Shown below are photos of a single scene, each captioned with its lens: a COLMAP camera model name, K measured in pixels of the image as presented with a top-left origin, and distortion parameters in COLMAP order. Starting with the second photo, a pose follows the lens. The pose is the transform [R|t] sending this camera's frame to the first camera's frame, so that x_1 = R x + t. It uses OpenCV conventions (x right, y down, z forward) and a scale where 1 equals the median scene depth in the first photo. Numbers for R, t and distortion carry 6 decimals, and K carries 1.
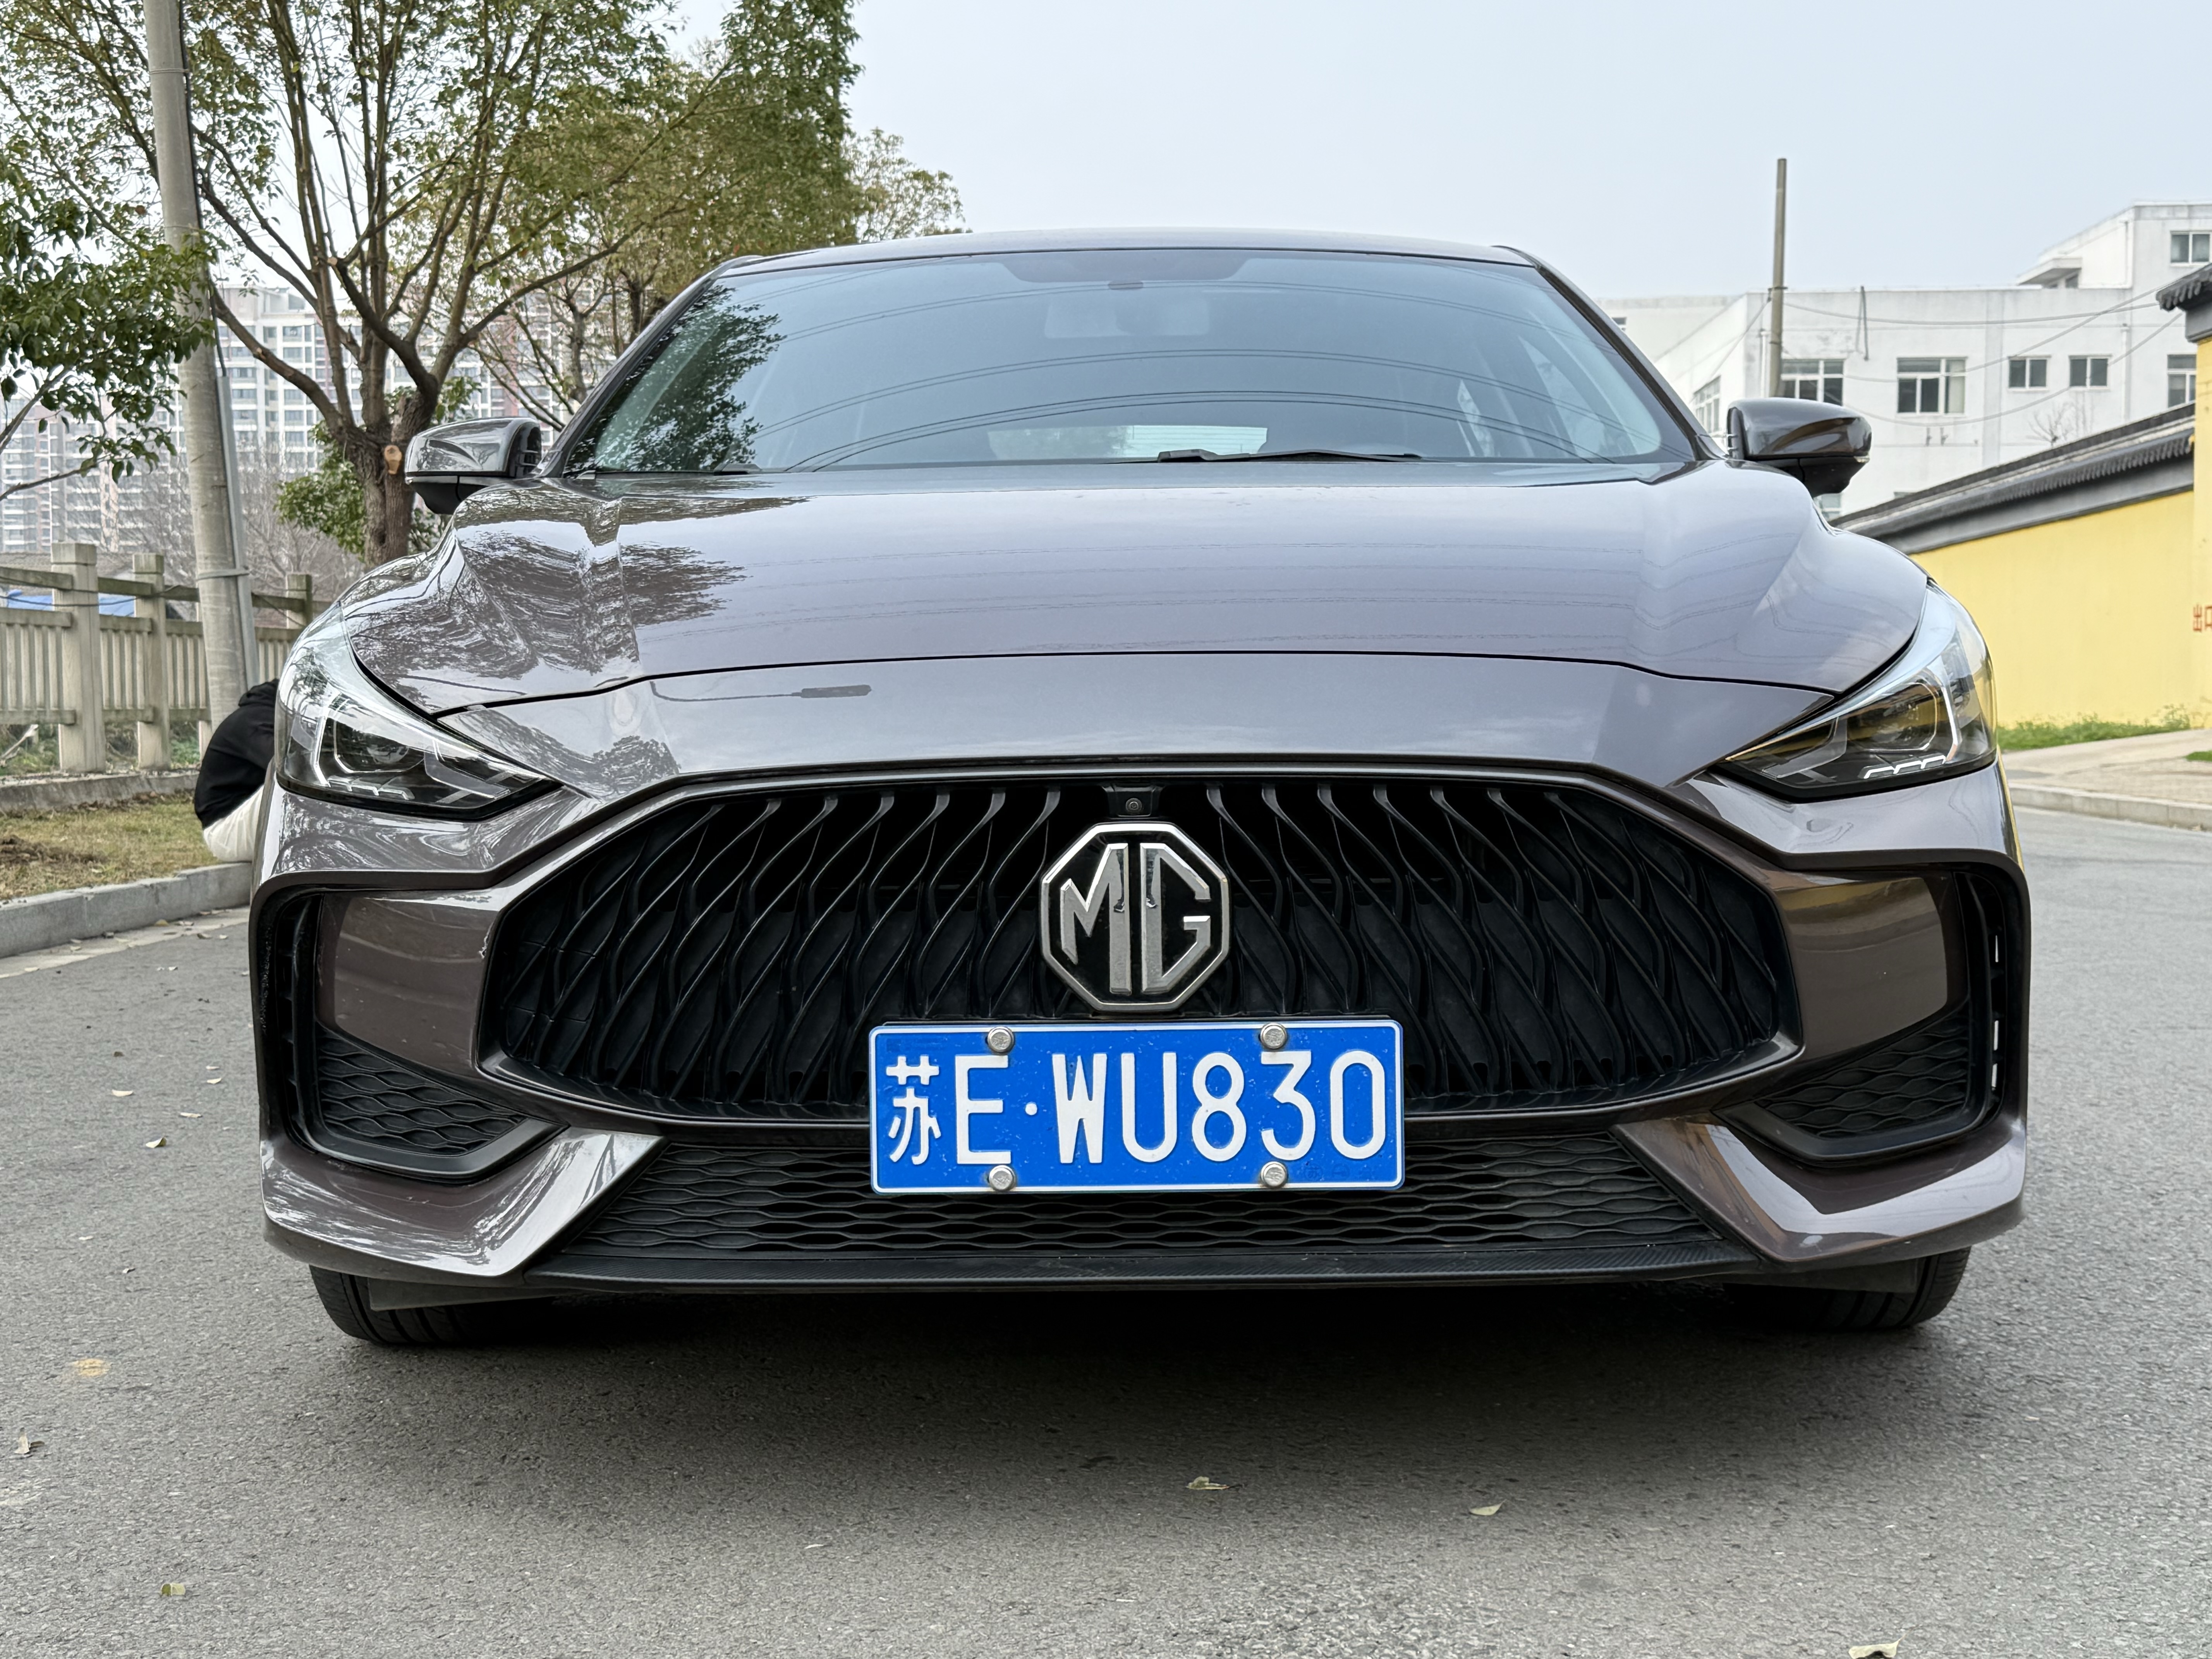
lens RADIAL K [[2894.9, 0, 1104.1], [0, 2894.9, 826.8], [0, 0, 1]] dist [0.155928, -0.031288]
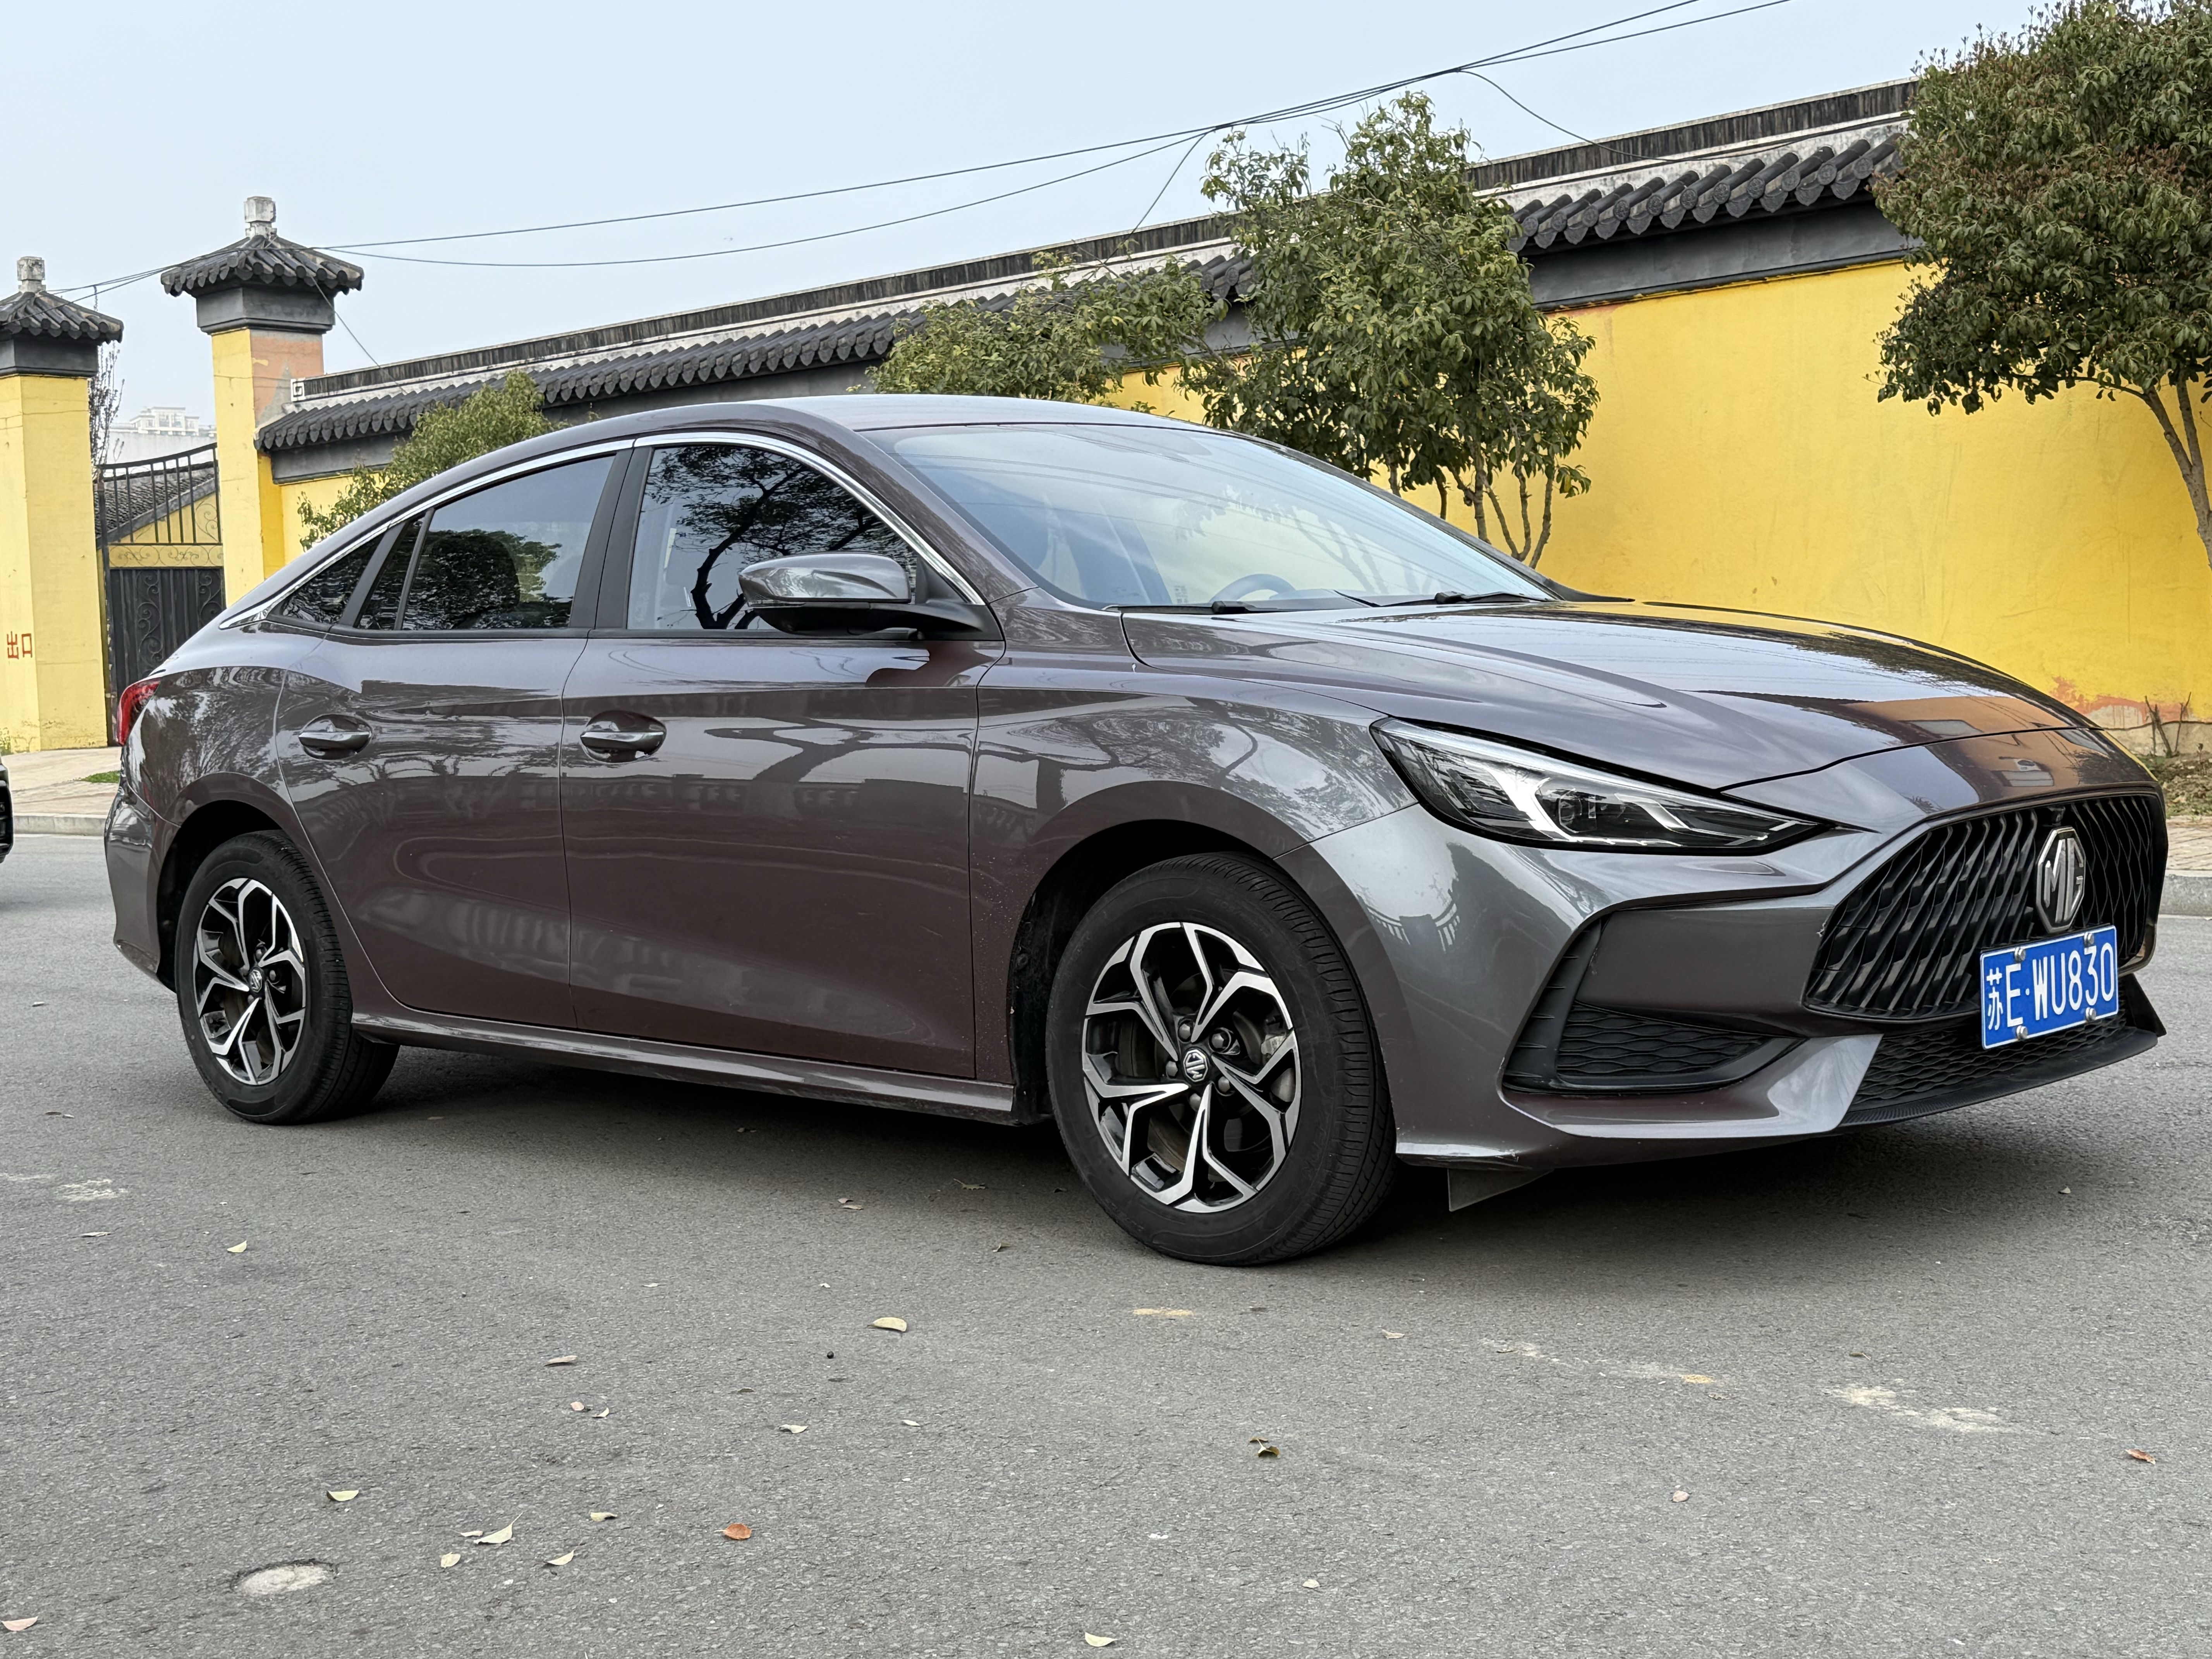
lens RADIAL K [[2894.9, 0, 1104.1], [0, 2894.9, 826.8], [0, 0, 1]] dist [0.155928, -0.031288]
pose [[0.678388, -0.061035, 0.732164, -1.726056], [0.064655, 0.997637, 0.023259, -0.082556], [-0.731853, 0.031559, 0.680731, 0.182412]]
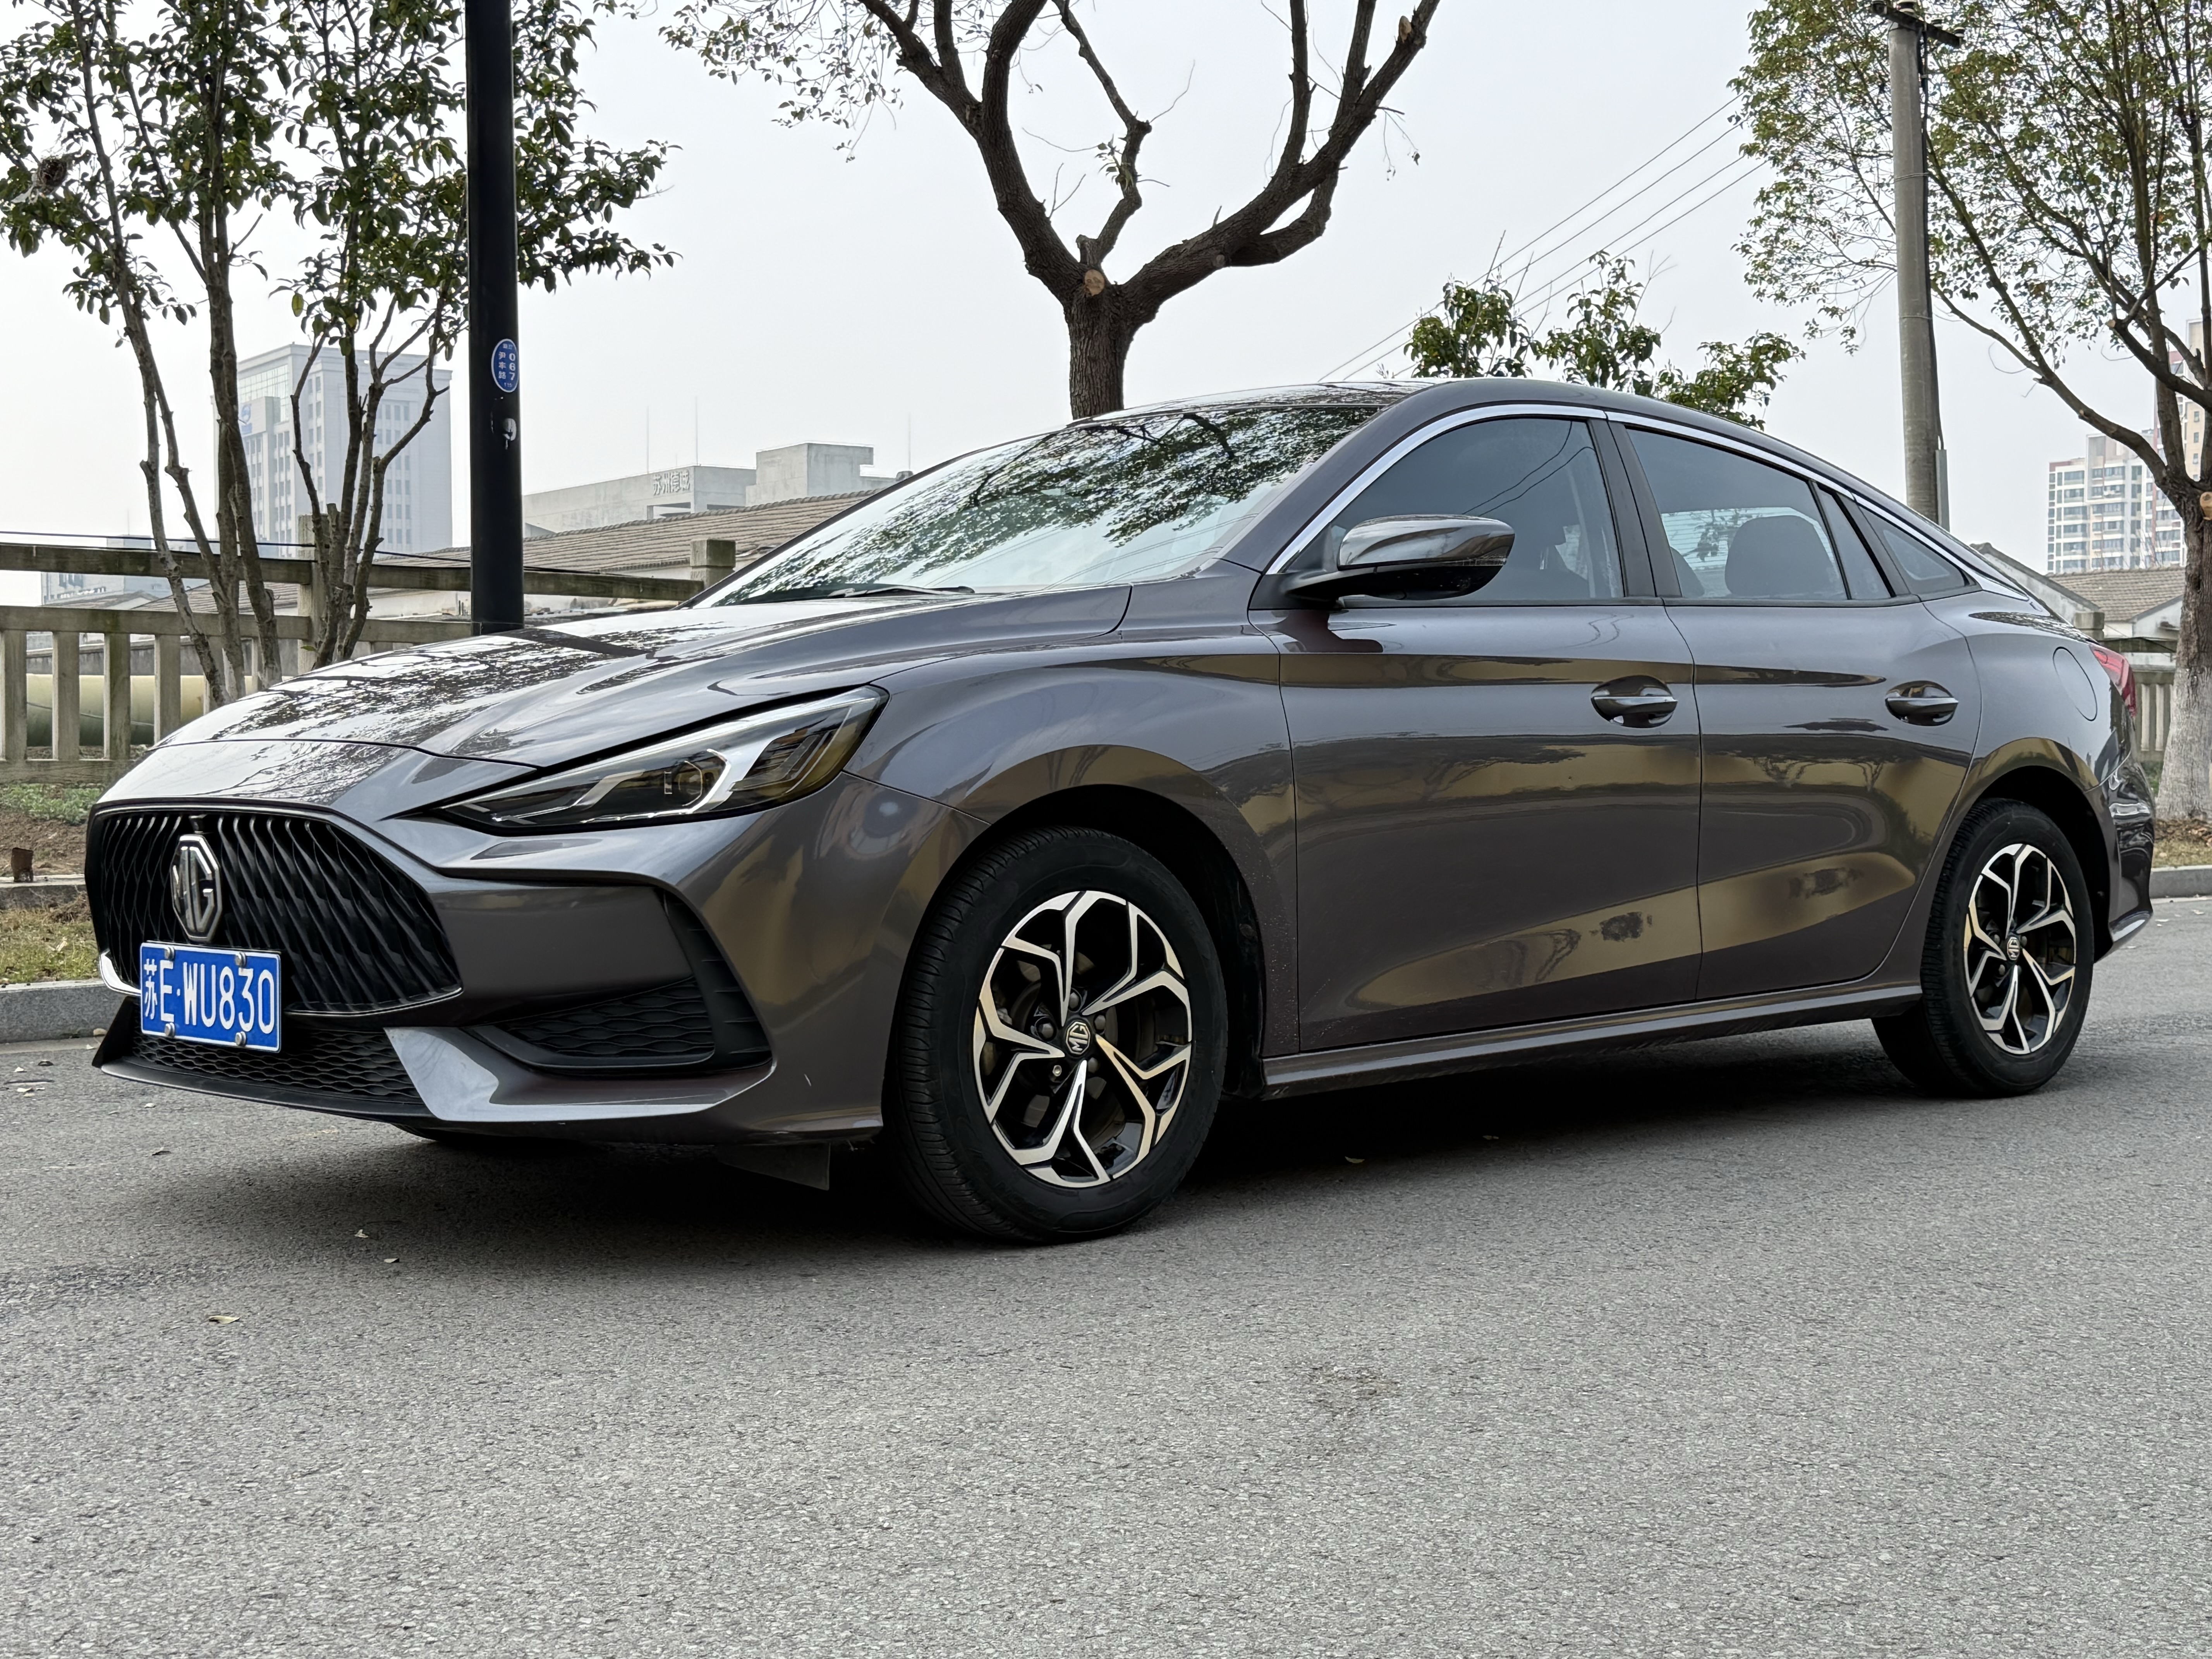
lens RADIAL K [[2894.9, 0, 1104.1], [0, 2894.9, 826.8], [0, 0, 1]] dist [0.155928, -0.031288]
pose [[0.677962, 0.025286, -0.734662, 1.706874], [-0.034265, 0.999409, 0.002777, -0.030578], [0.734298, 0.023290, 0.678428, 0.179176]]
